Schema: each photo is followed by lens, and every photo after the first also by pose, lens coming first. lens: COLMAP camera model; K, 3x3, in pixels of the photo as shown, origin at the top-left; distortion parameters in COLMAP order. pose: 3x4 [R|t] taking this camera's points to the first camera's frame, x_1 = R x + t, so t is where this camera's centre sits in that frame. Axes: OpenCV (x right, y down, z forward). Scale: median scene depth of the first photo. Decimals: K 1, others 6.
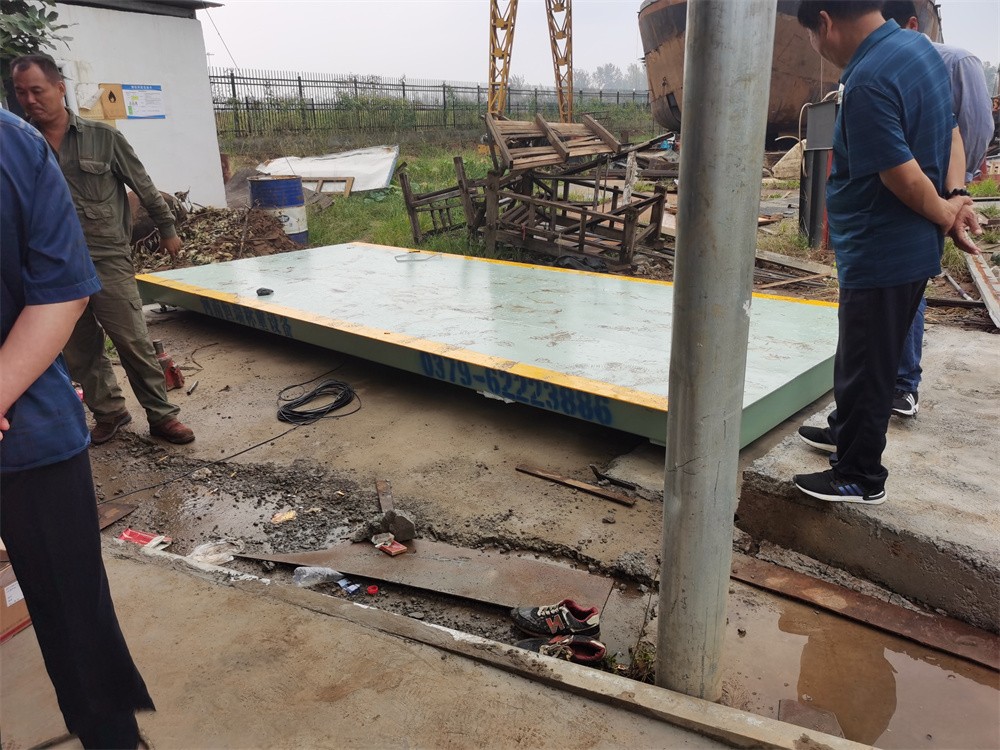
lens RADIAL K [[760.6, 0, 497.2], [0, 760.6, 371.7], [0, 0, 1]] dist [-0.005221, -0.002167]
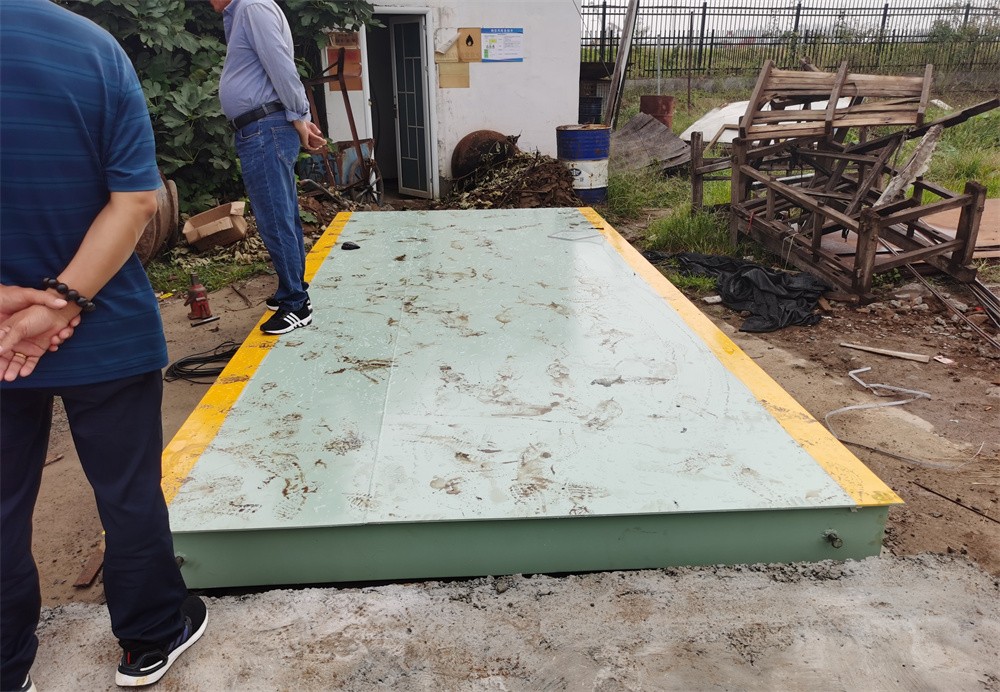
lens RADIAL K [[773.9, 0, 497.7], [0, 773.9, 344.8], [0, 0, 1]] dist [0.031765, -0.002314]
pose [[0.720290, 0.248951, -0.647461, 0.324235], [-0.223383, 0.966905, 0.123268, -0.091254], [0.656721, 0.055843, 0.752064, 0.225357]]
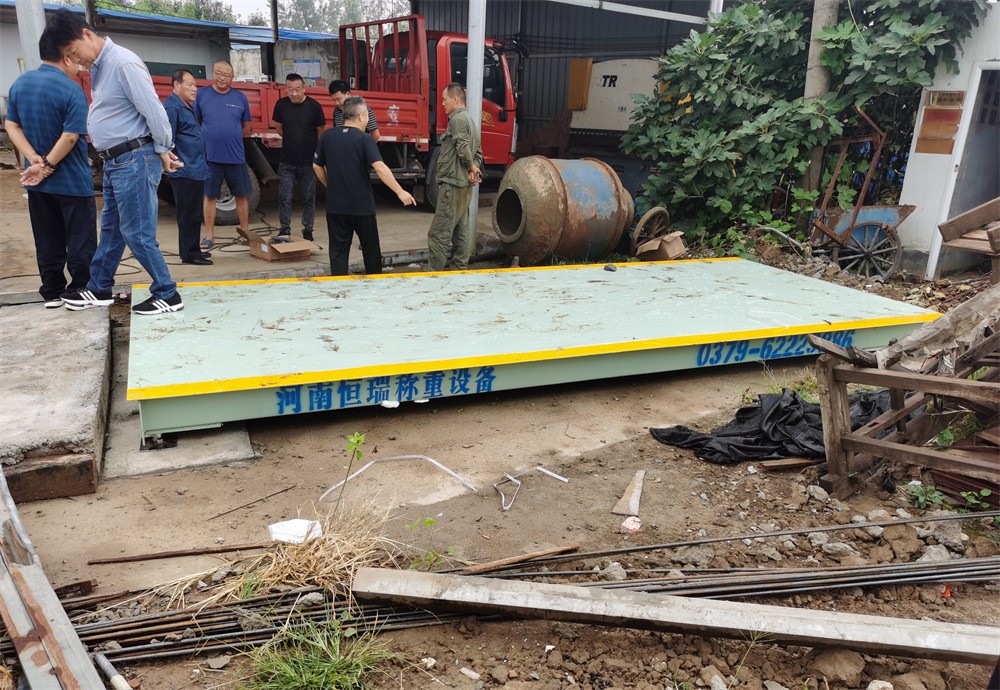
lens RADIAL K [[773.9, 0, 498.6], [0, 773.9, 349.8], [0, 0, 1]] dist [0.031765, -0.002314]
pose [[-0.394458, 0.274632, -0.876915, 0.508339], [-0.320497, 0.853253, 0.411389, -0.263392], [0.861211, 0.443325, -0.248554, 0.736617]]
